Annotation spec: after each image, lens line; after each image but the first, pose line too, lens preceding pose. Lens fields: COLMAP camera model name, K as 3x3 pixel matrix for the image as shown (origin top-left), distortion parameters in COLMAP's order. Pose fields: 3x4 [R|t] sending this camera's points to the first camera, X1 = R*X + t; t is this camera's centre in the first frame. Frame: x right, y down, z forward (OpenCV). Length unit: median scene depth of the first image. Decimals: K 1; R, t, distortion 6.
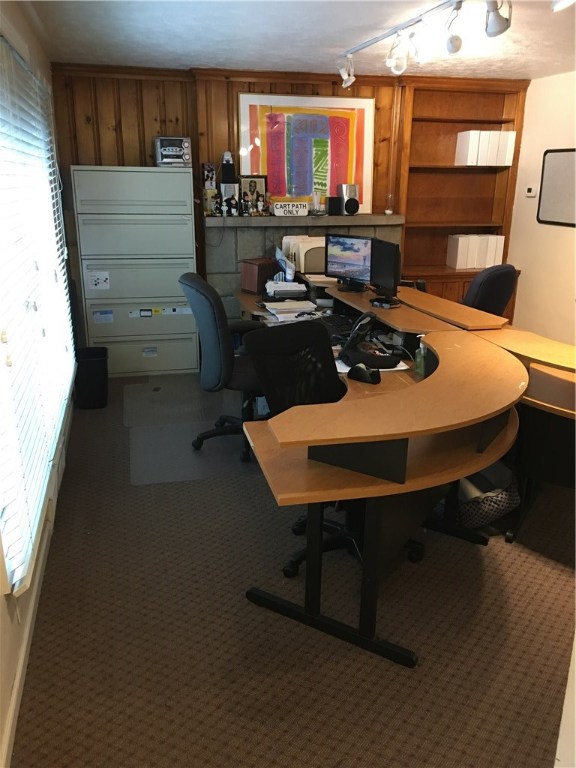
lens RADIAL K [[661.4, 0, 288.0], [0, 661.4, 384.0], [0, 0, 1]] dist [0.083713, -0.001445]
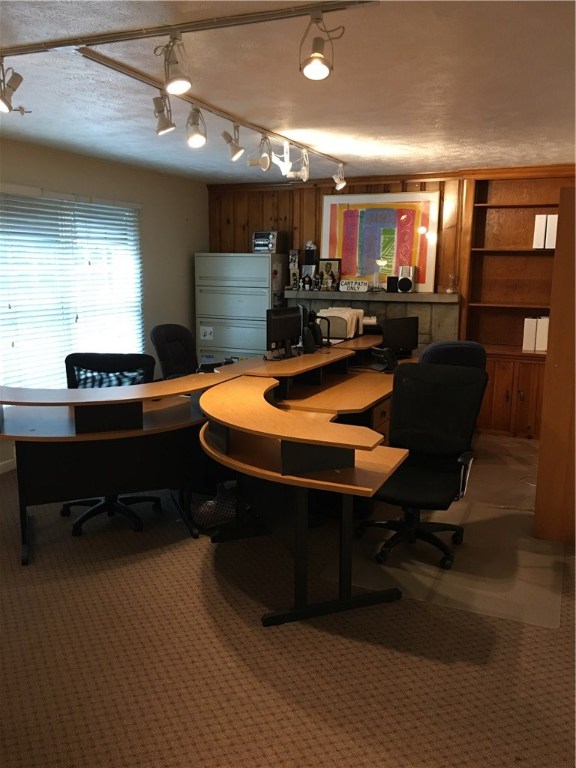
lens RADIAL K [[661.4, 0, 288.0], [0, 661.4, 384.0], [0, 0, 1]] dist [0.083713, -0.001445]
pose [[0.784624, 0.112303, -0.609716, 0.653162], [-0.185186, 0.981013, -0.057618, -0.004184], [0.591669, 0.158119, 0.790523, 0.032803]]
